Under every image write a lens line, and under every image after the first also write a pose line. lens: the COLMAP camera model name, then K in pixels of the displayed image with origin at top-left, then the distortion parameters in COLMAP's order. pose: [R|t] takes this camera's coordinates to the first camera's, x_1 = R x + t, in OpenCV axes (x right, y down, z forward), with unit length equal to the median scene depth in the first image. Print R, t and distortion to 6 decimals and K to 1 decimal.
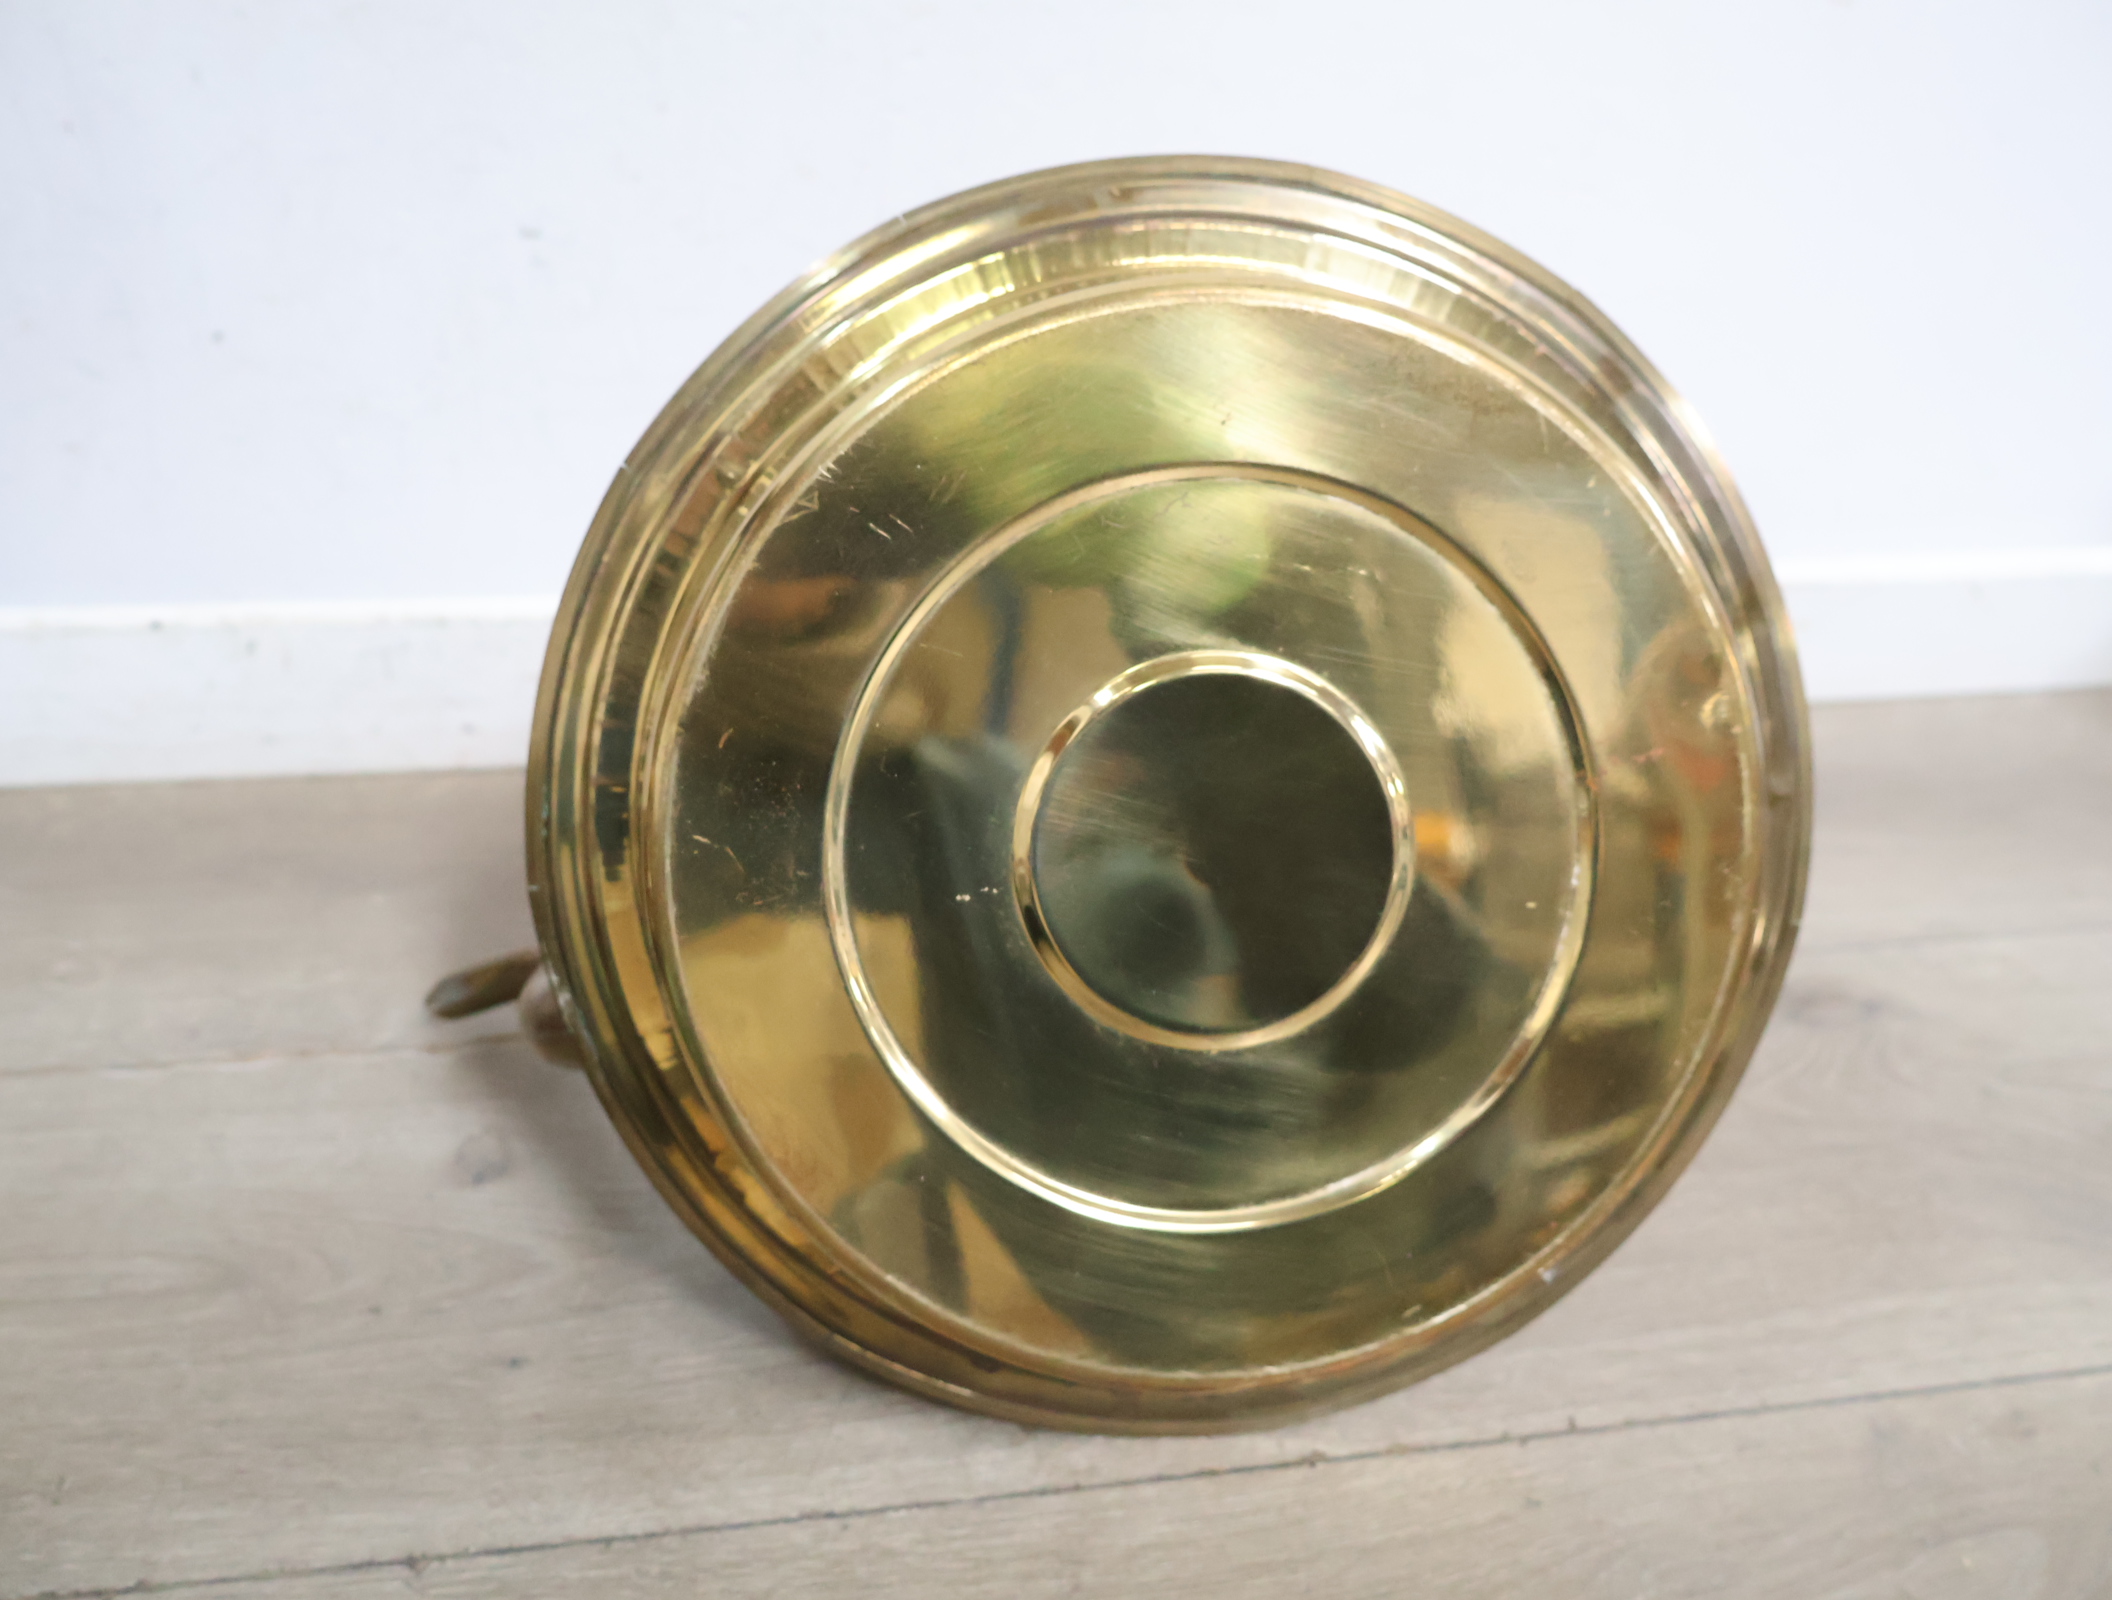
lens RADIAL K [[2031.1, 0, 1054.5], [0, 2031.1, 794.3], [0, 0, 1]] dist [0.009214, 0.000000]
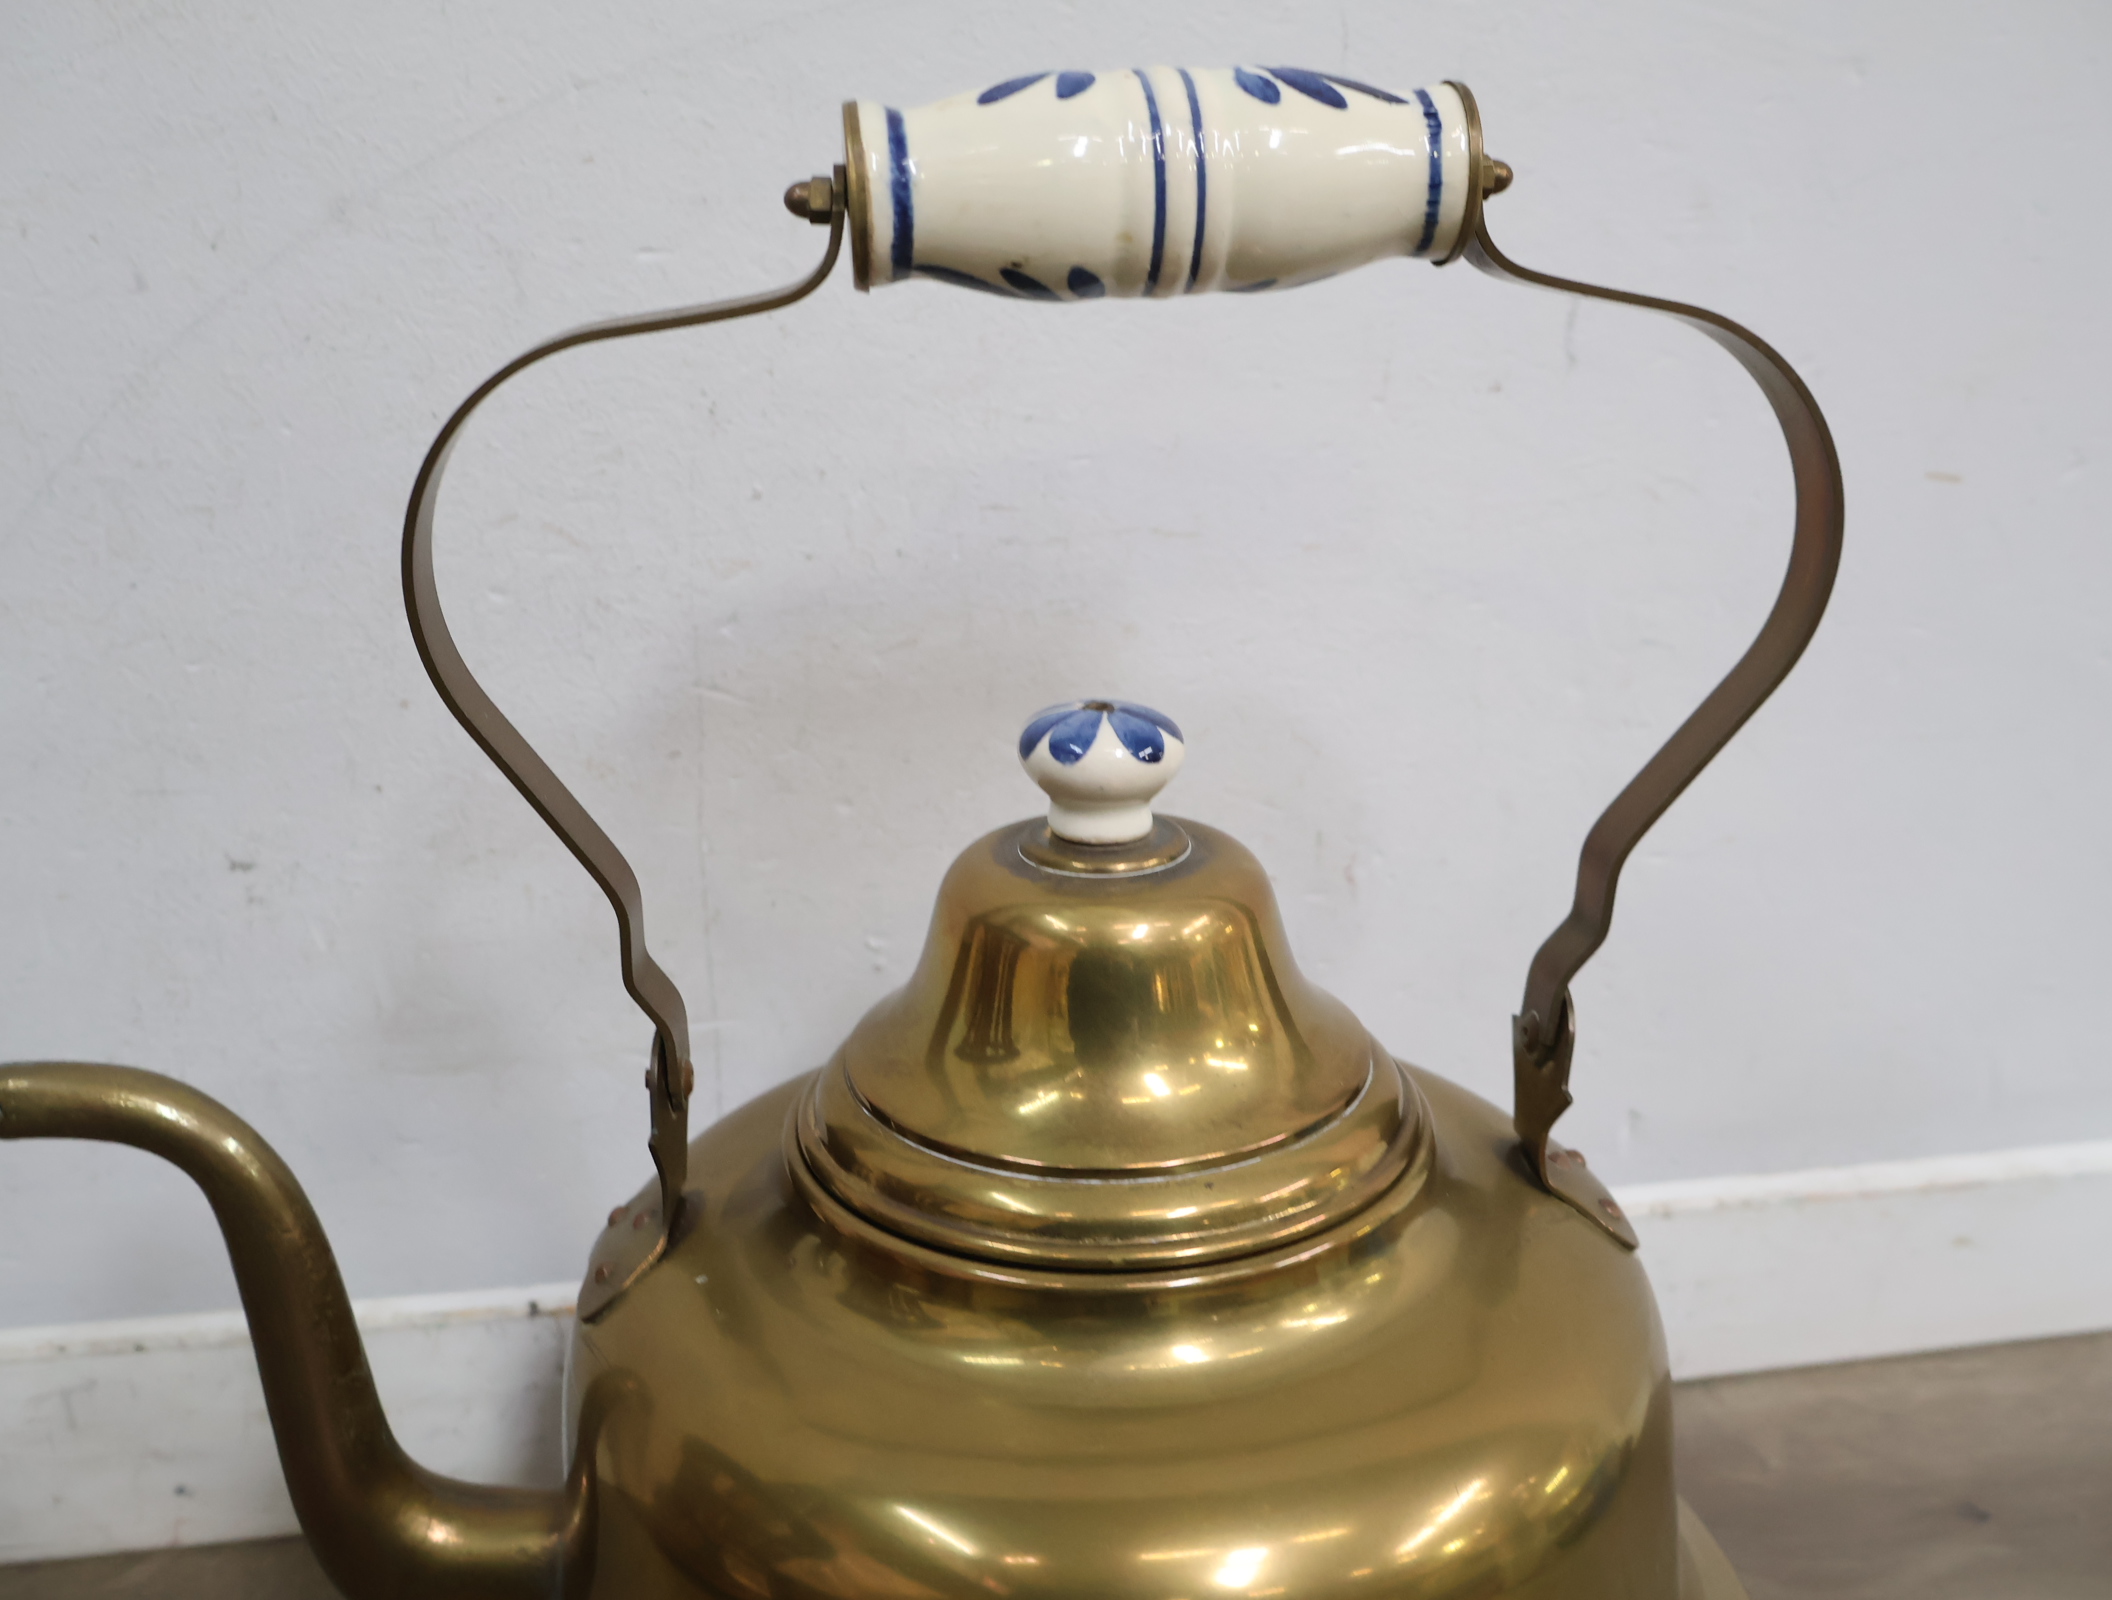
lens RADIAL K [[2031.1, 0, 1061.6], [0, 2031.1, 805.5], [0, 0, 1]] dist [0.009214, 0.000000]
pose [[0.998140, -0.039819, -0.046165, 0.133459], [0.032978, 0.989533, -0.140485, -0.274132], [0.051276, 0.138701, 0.989006, 0.385621]]
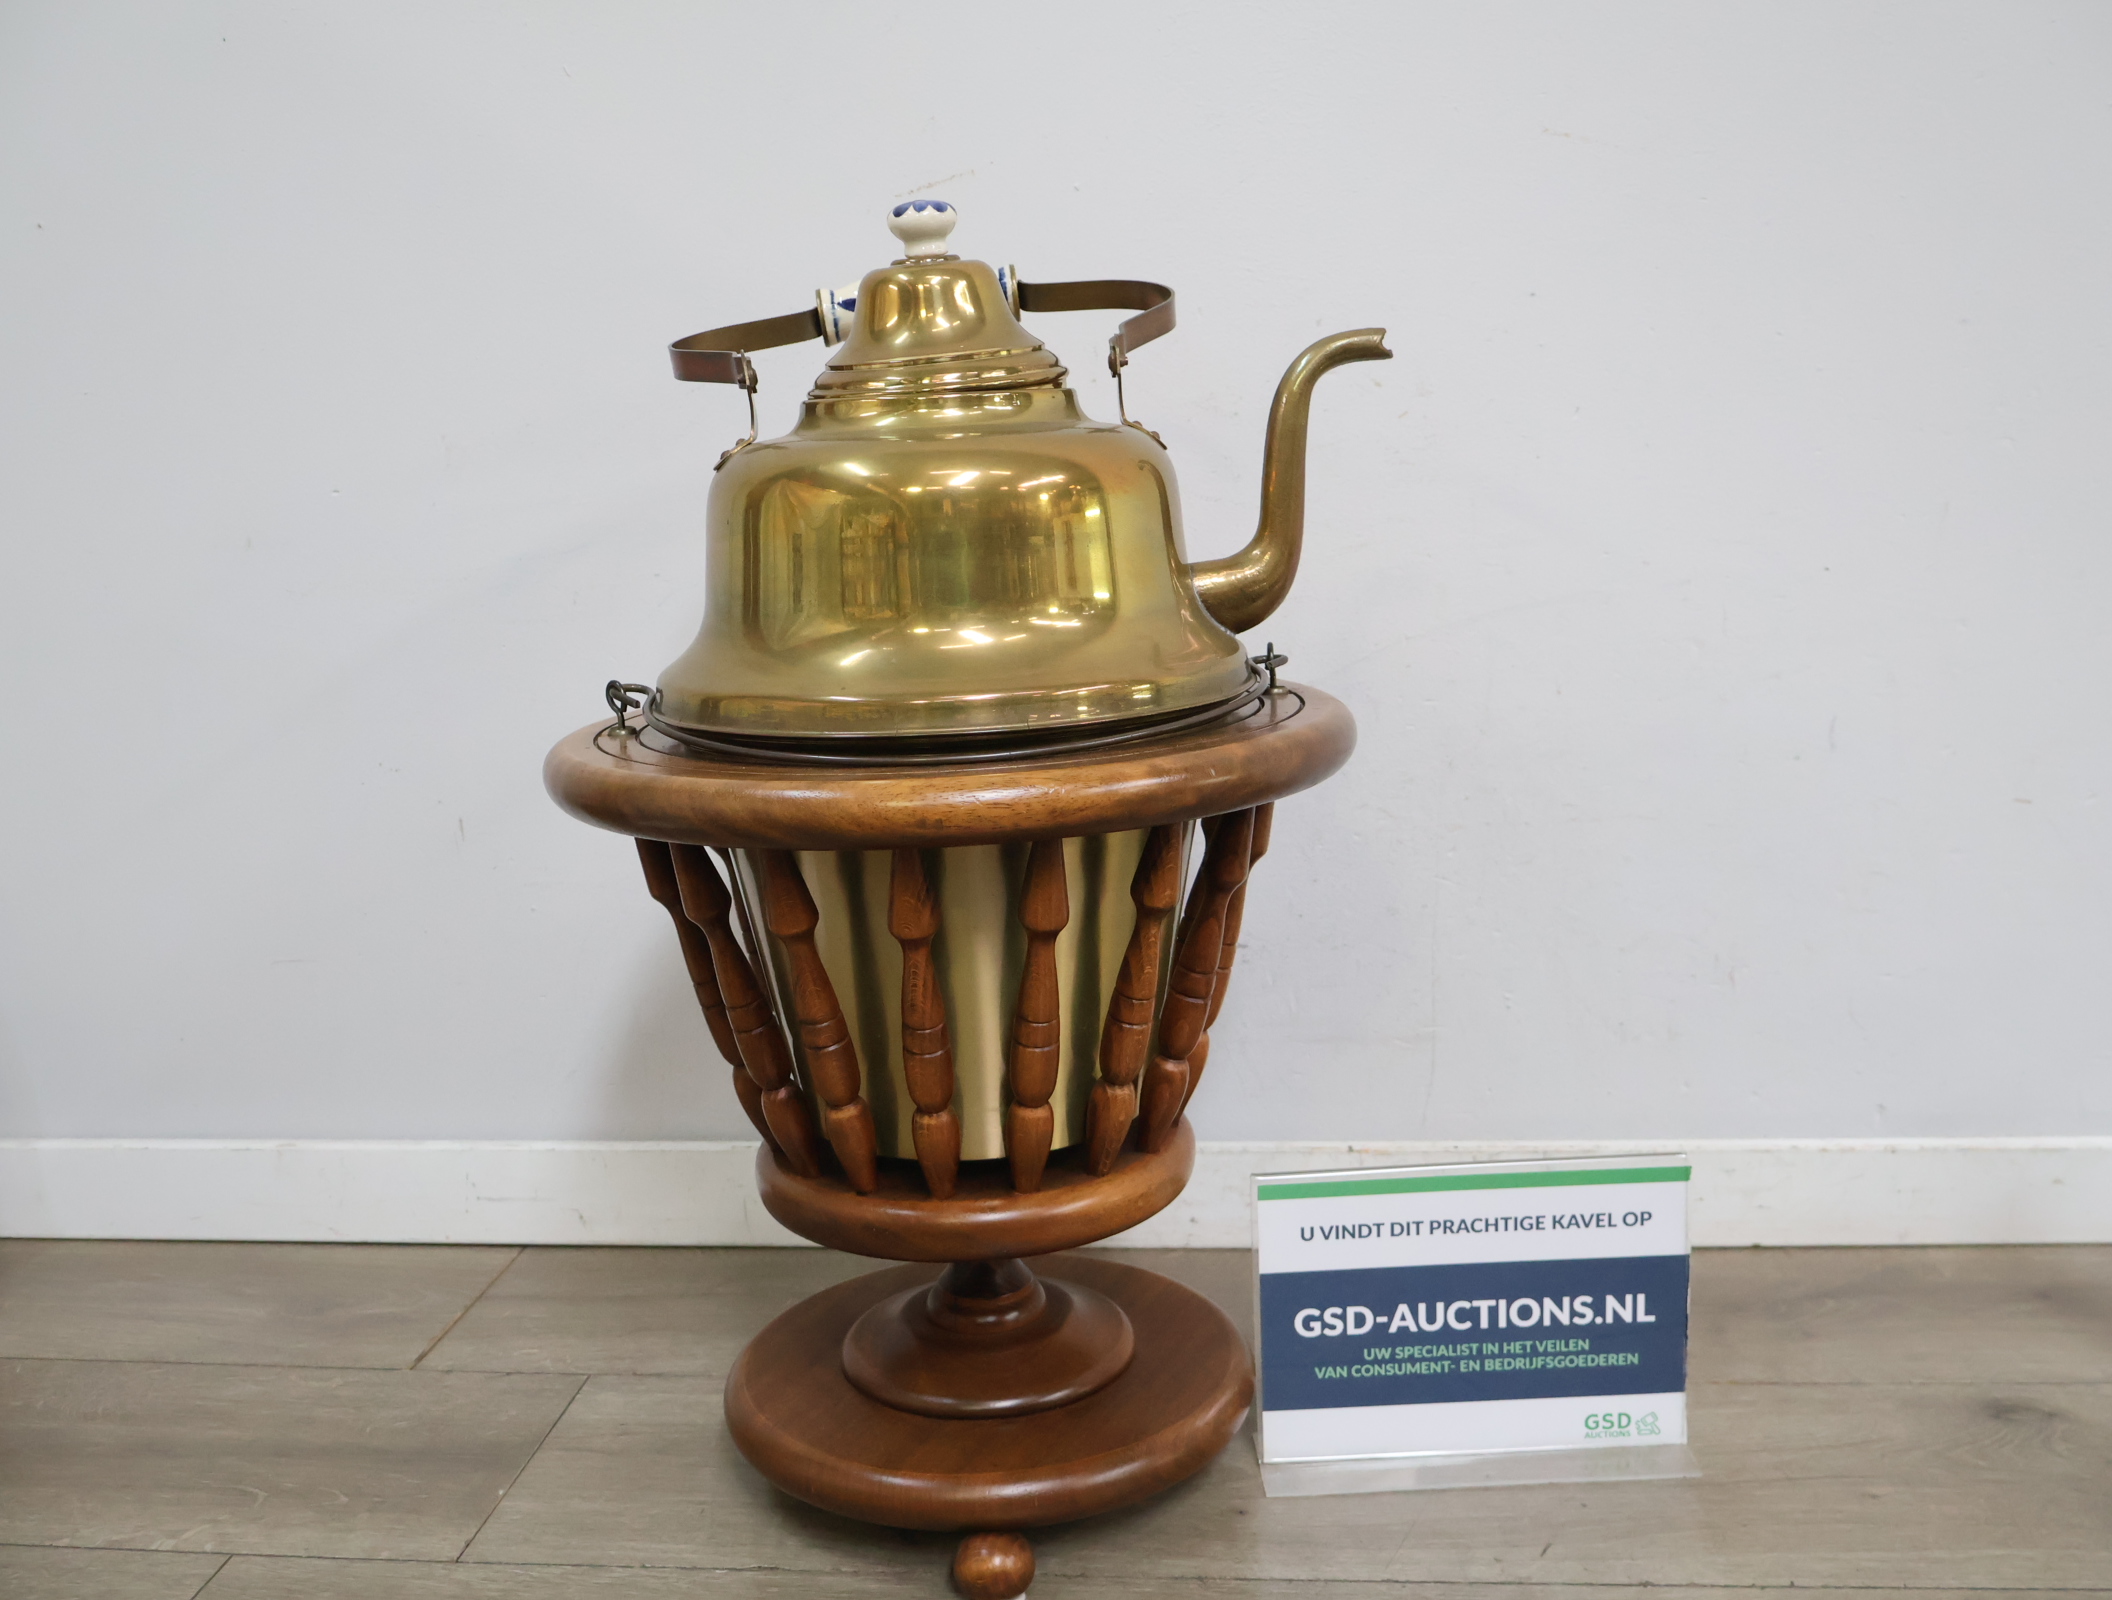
lens RADIAL K [[2031.1, 0, 1058.1], [0, 2031.1, 808.9], [0, 0, 1]] dist [0.009214, 0.000000]
pose [[0.959964, -0.023923, -0.279099, 0.151605], [-0.055644, 0.960206, -0.273693, 0.181645], [0.274540, 0.278265, 0.920433, -1.186794]]
